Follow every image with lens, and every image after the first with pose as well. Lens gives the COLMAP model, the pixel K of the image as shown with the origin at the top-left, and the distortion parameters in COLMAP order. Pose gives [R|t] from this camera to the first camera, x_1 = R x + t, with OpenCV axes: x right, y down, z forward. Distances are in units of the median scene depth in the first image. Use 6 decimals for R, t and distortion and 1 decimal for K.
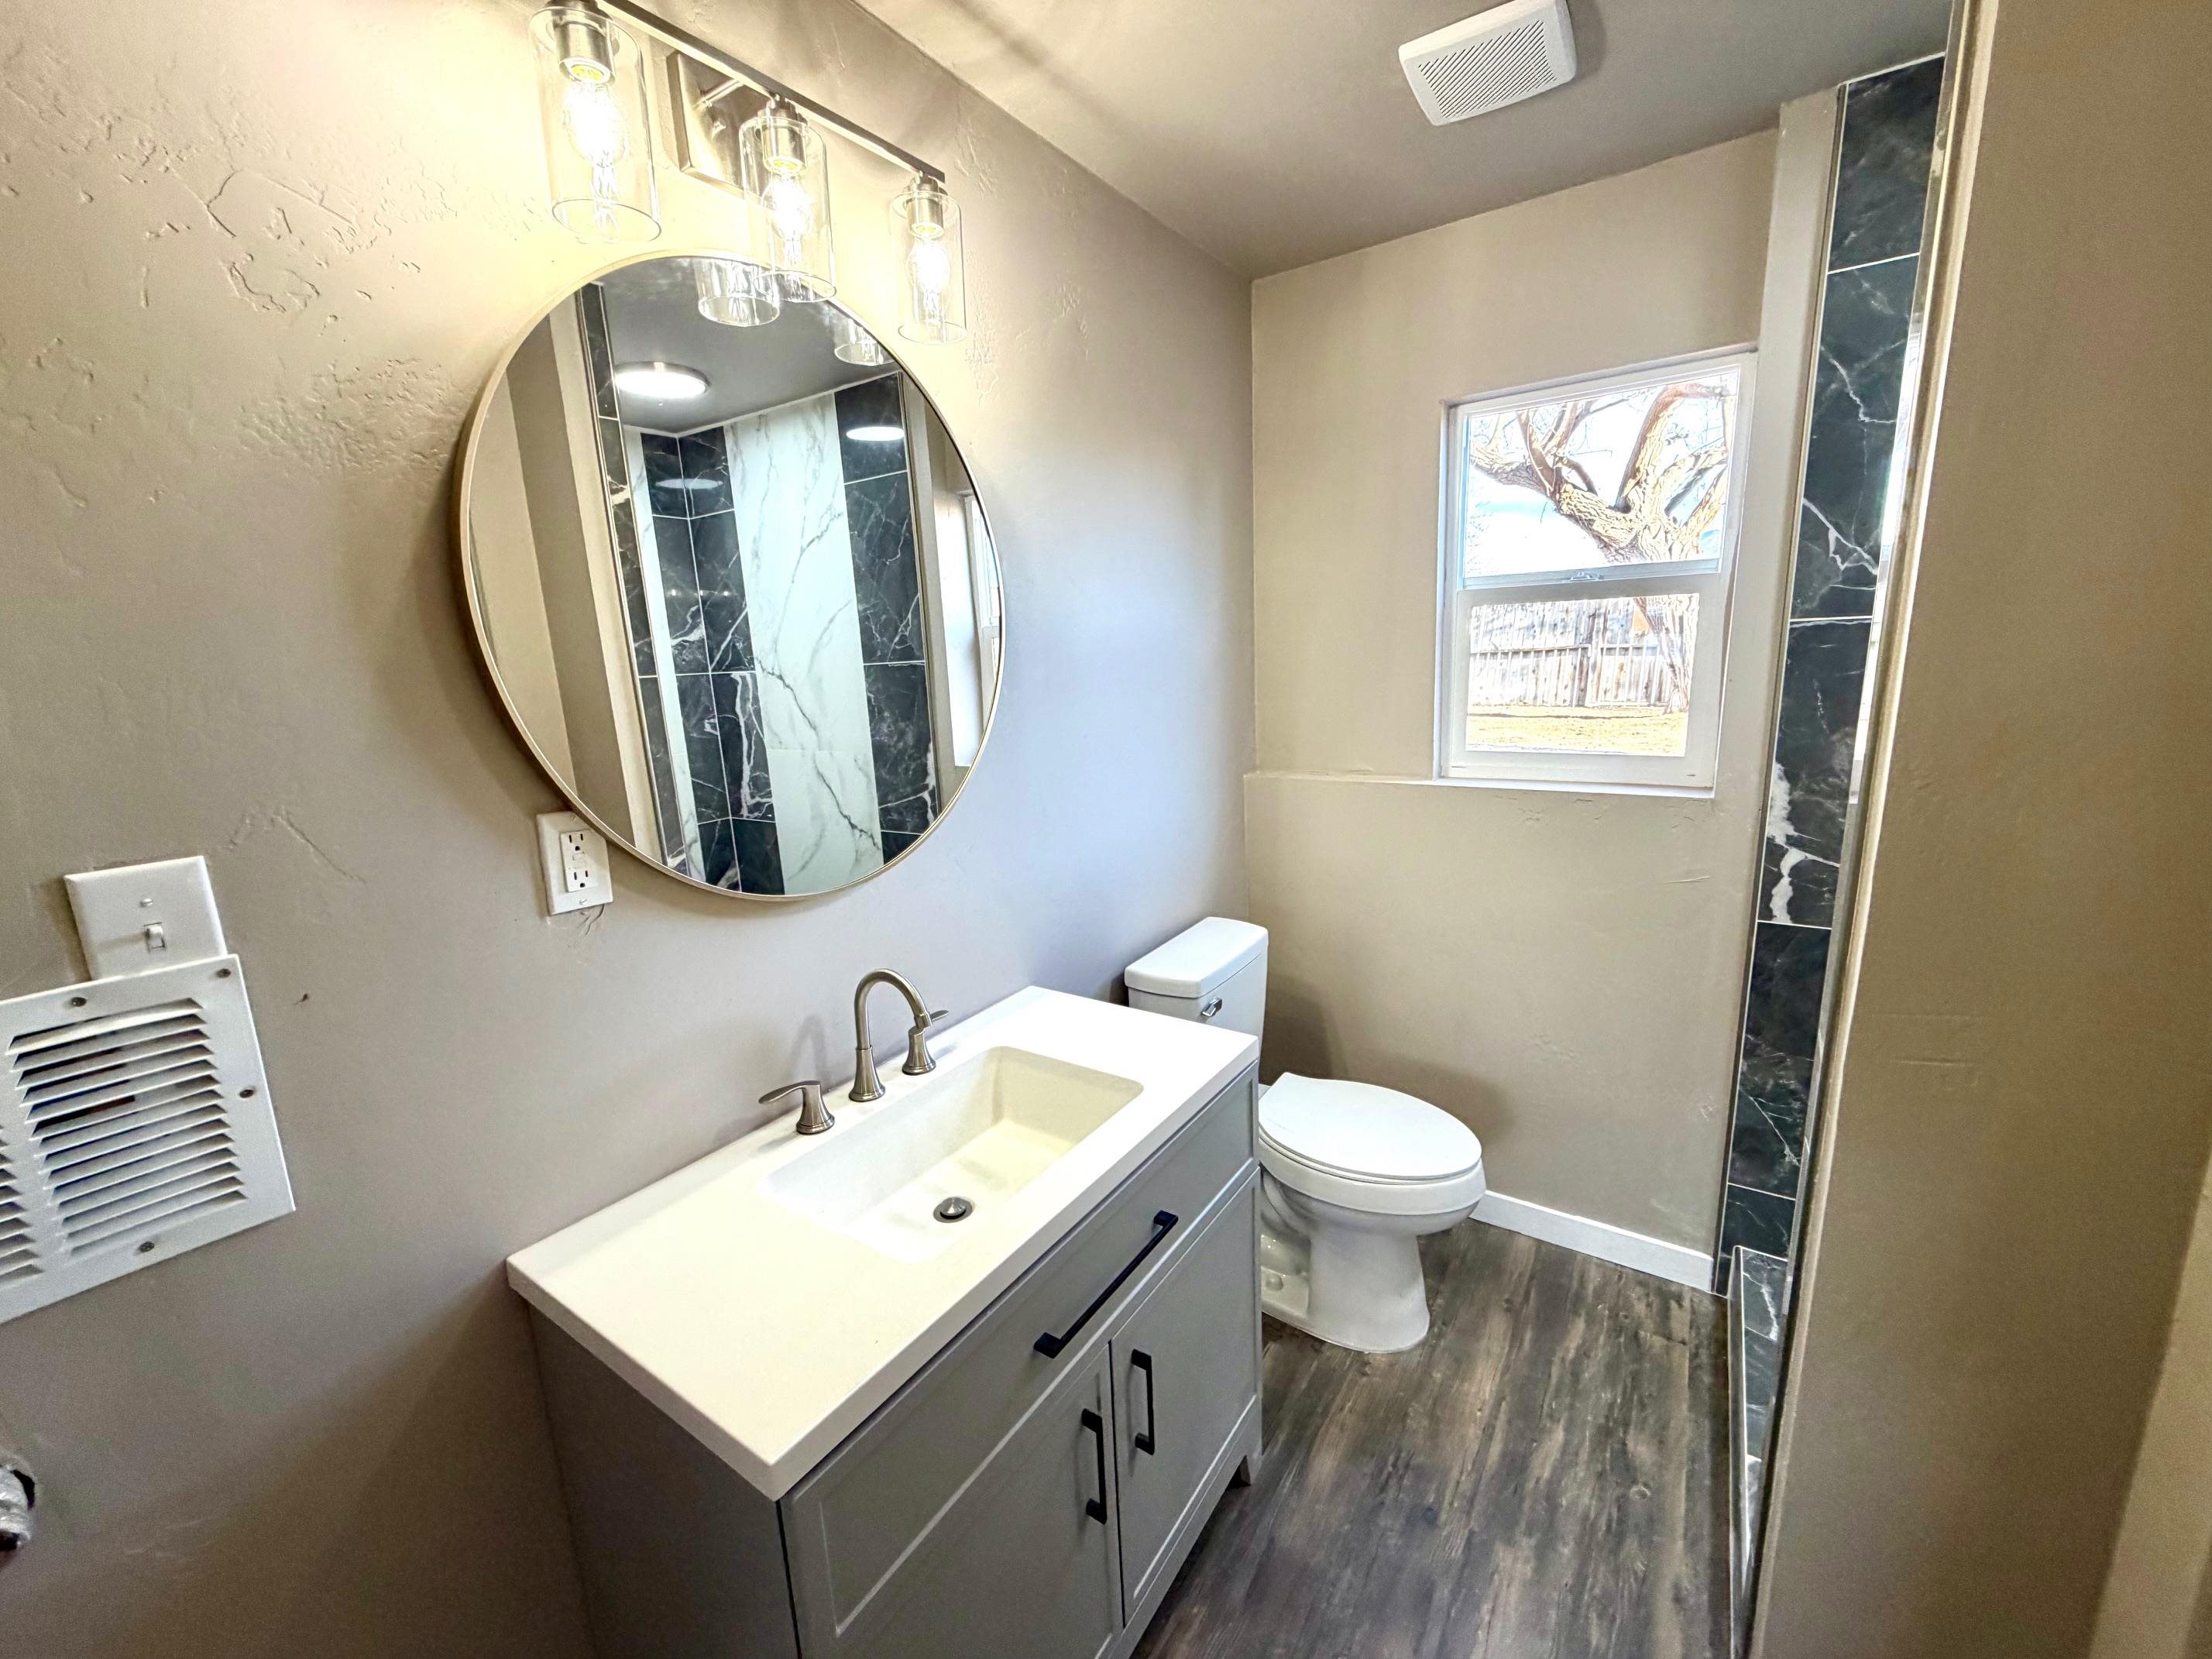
lens RADIAL K [[885.0, 0, 1109.4], [0, 885.0, 837.7], [0, 0, 1]] dist [0.000870, -0.000240]
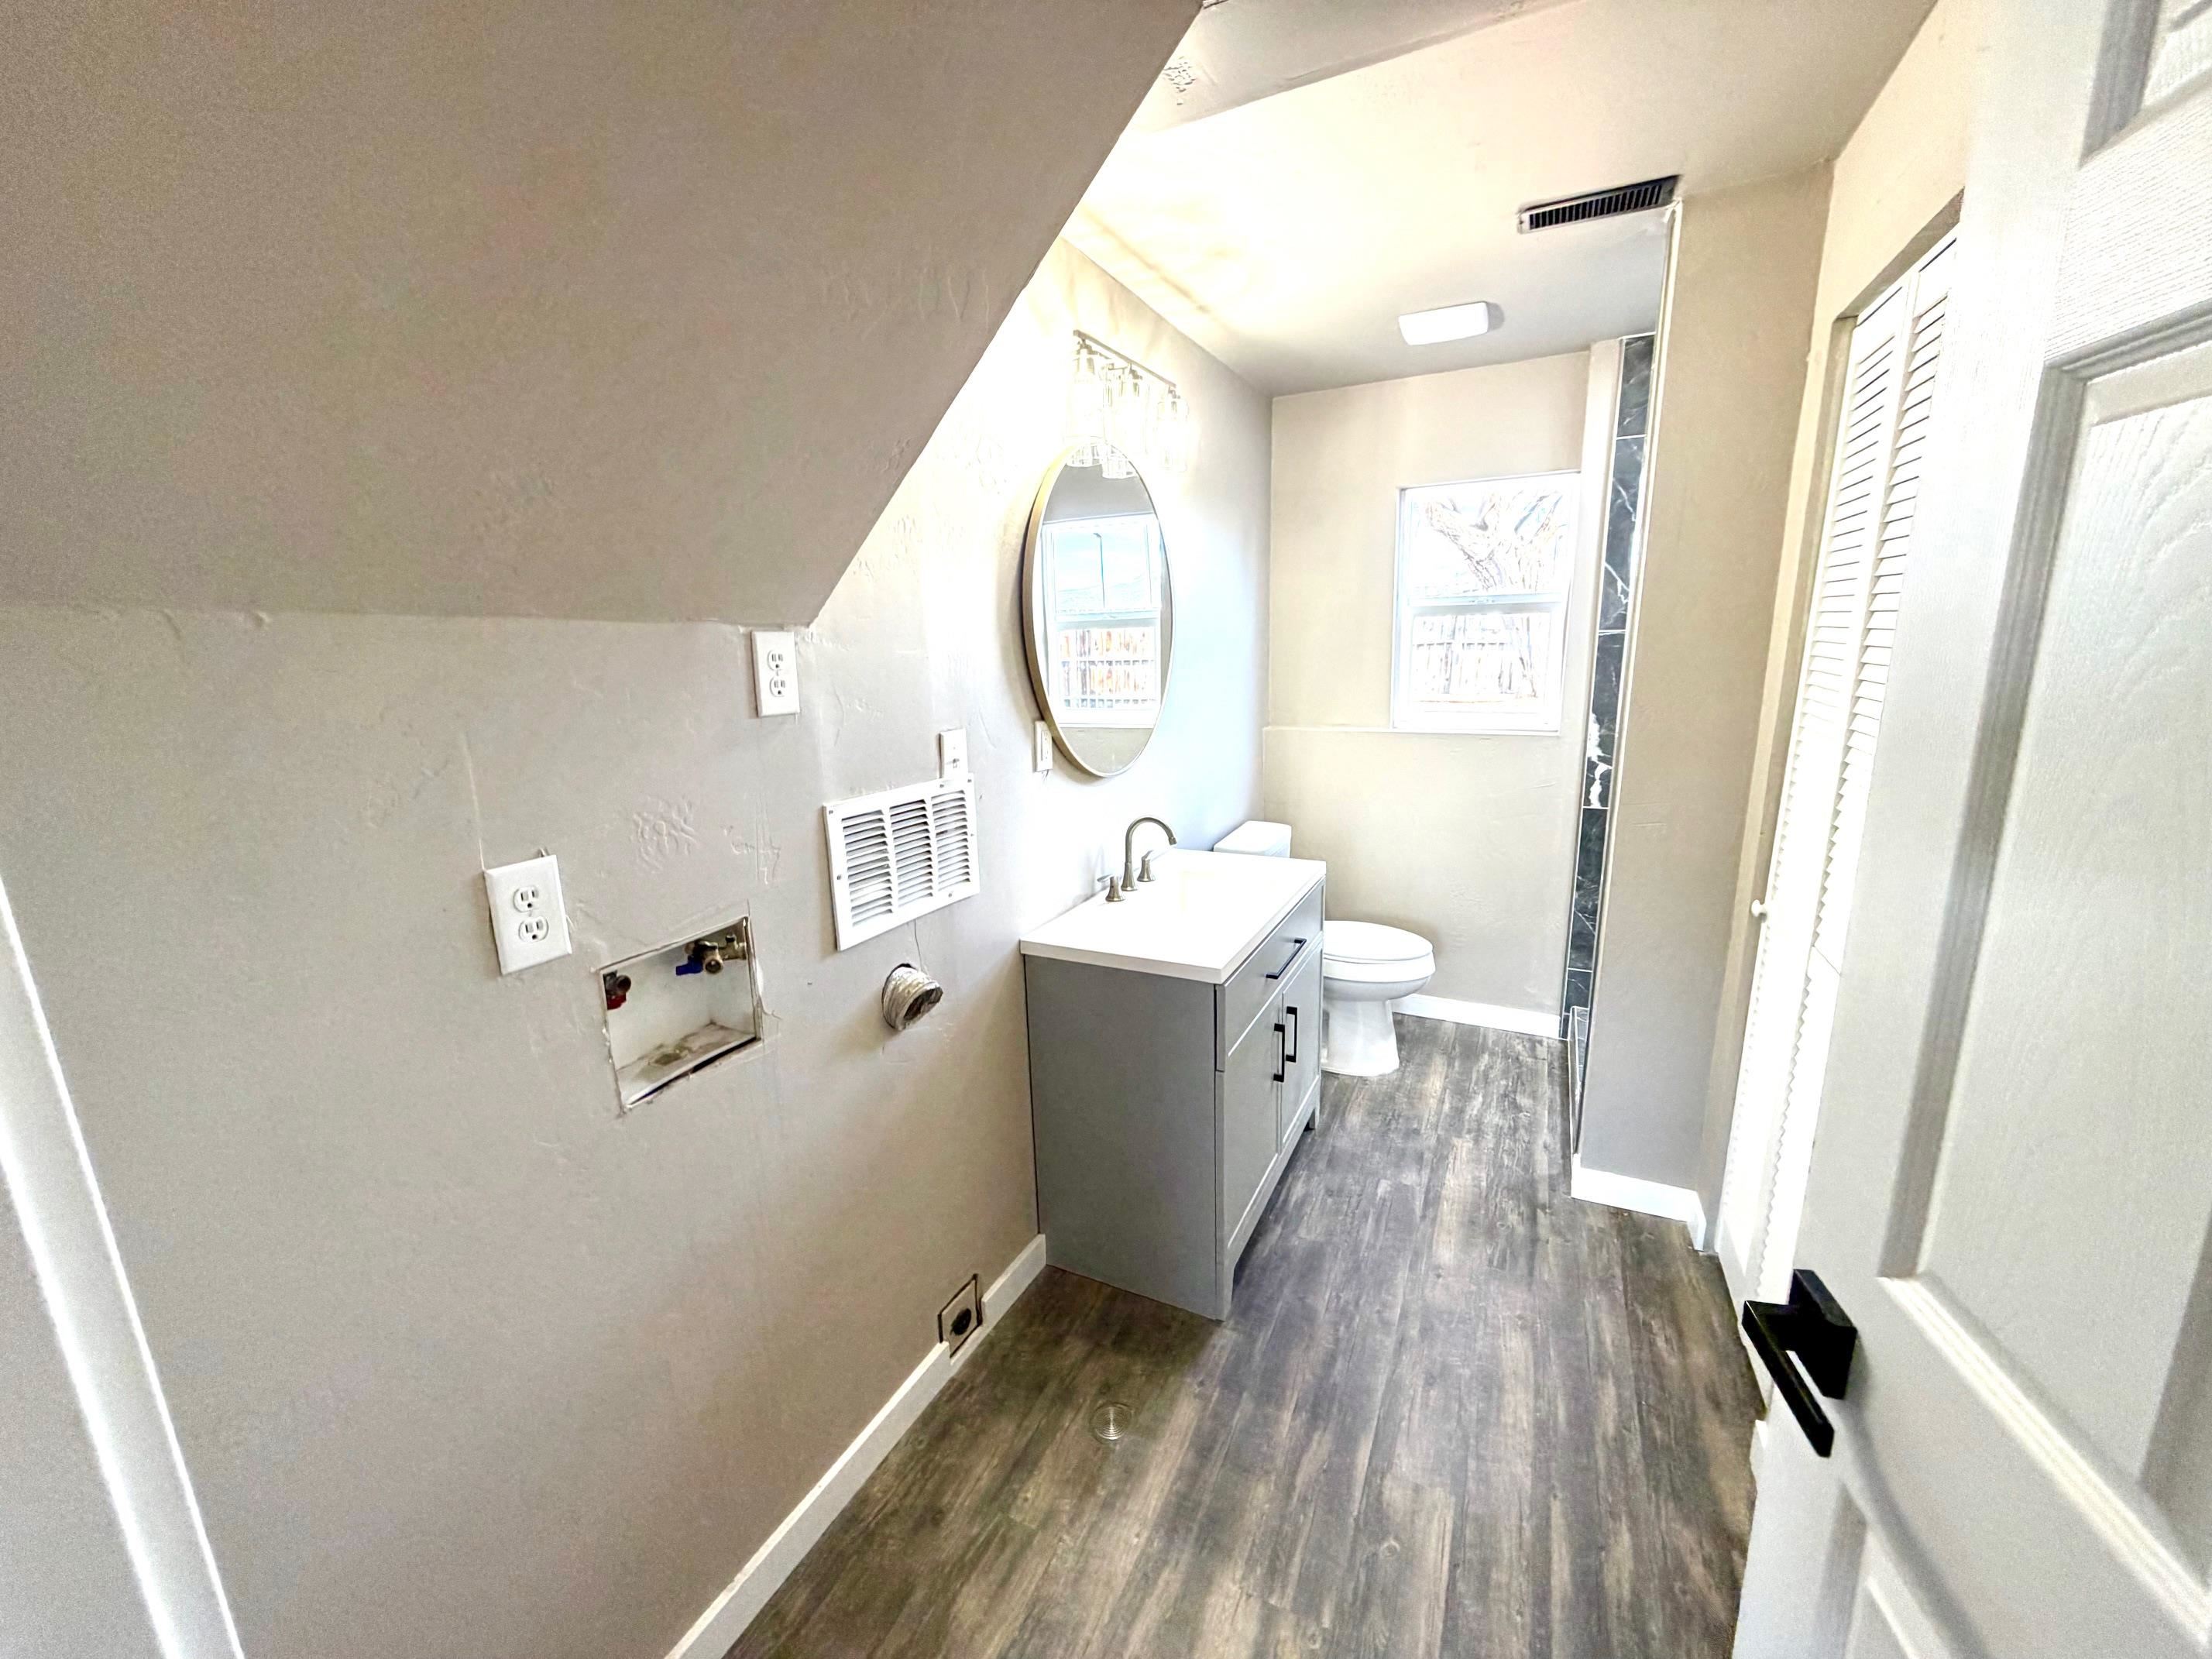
lens RADIAL K [[885.0, 0, 1110.6], [0, 885.0, 839.0], [0, 0, 1]] dist [0.000870, -0.000240]
pose [[0.990511, -0.016189, 0.136478, -0.416130], [0.014281, 0.999786, 0.014948, 0.120047], [-0.136691, -0.012857, 0.990530, -0.583806]]
